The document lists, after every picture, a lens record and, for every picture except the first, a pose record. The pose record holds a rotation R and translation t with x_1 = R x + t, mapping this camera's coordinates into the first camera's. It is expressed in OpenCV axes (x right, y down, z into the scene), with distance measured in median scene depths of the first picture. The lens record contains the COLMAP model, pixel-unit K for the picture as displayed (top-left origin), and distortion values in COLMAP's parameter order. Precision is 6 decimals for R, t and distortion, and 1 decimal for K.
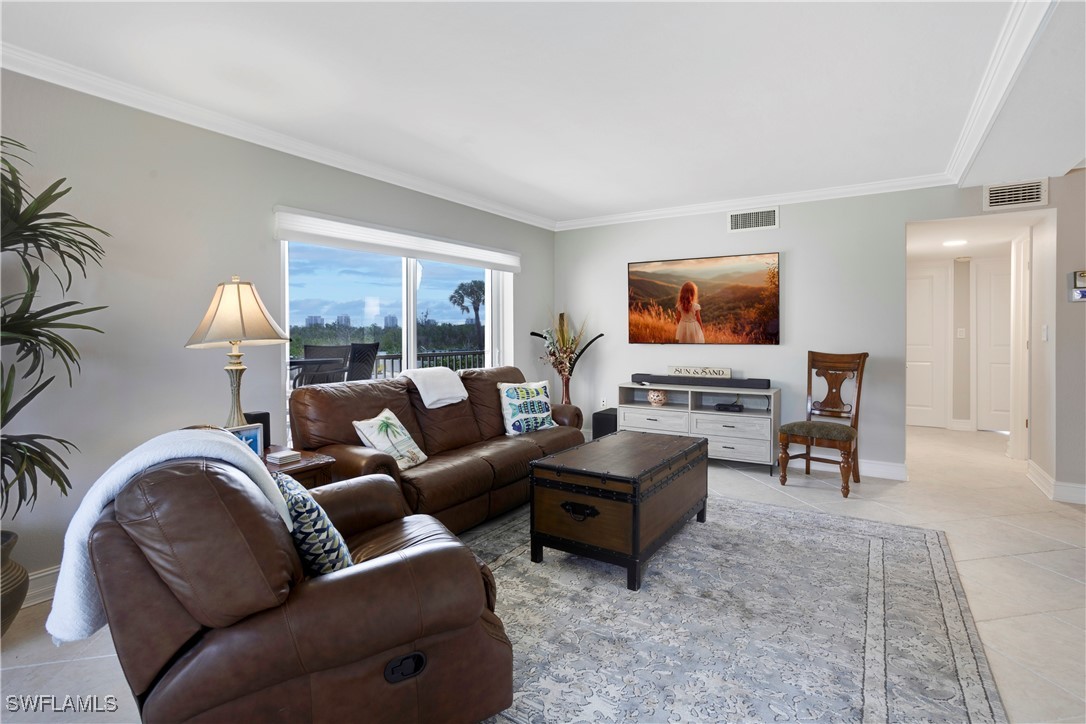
lens RADIAL K [[525.6, 0, 573.1], [0, 525.6, 336.8], [0, 0, 1]] dist [-0.049135, 0.027577]
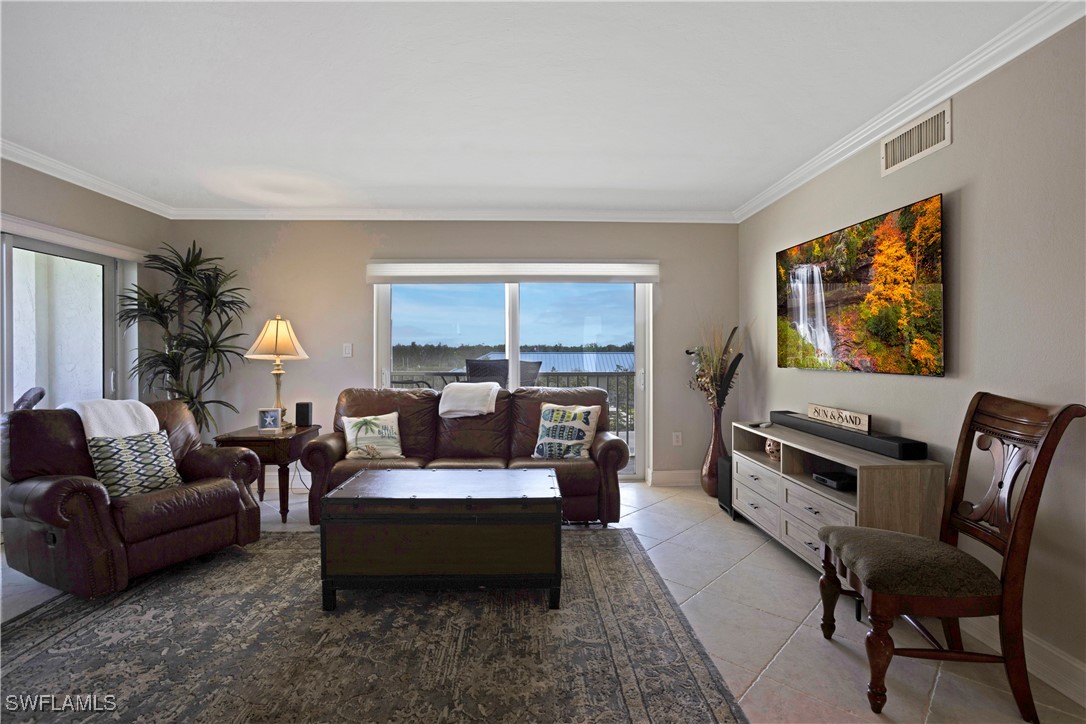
lens RADIAL K [[535.3, 0, 543.0], [0, 535.3, 362.0], [0, 0, 1]] dist [-0.047940, 0.028019]
pose [[0.558030, 0.019750, -0.829586, 0.680615], [-0.009524, 0.999803, 0.017396, -0.004610], [0.829766, -0.001807, 0.558108, 0.453035]]
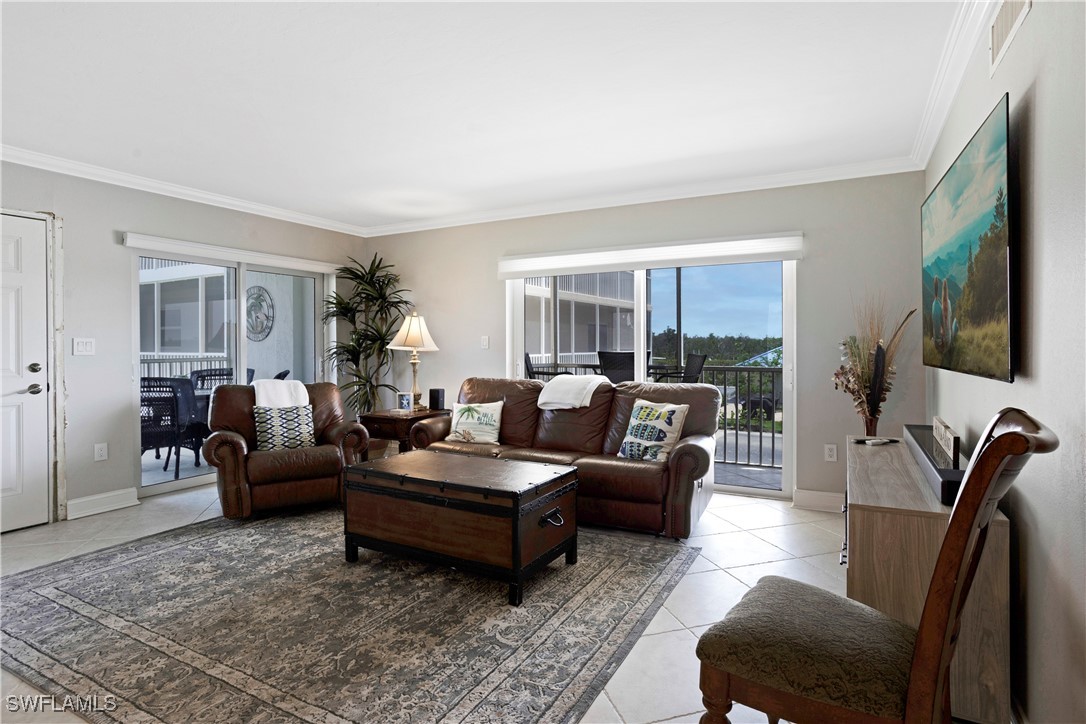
lens RADIAL K [[559.7, 0, 545.3], [0, 559.7, 359.0], [0, 0, 1]] dist [-0.054306, 0.026650]
pose [[0.064628, 0.030283, -0.997450, 0.802343], [-0.007639, 0.999525, 0.029851, -0.007263], [0.997880, 0.005690, 0.064829, 0.788031]]
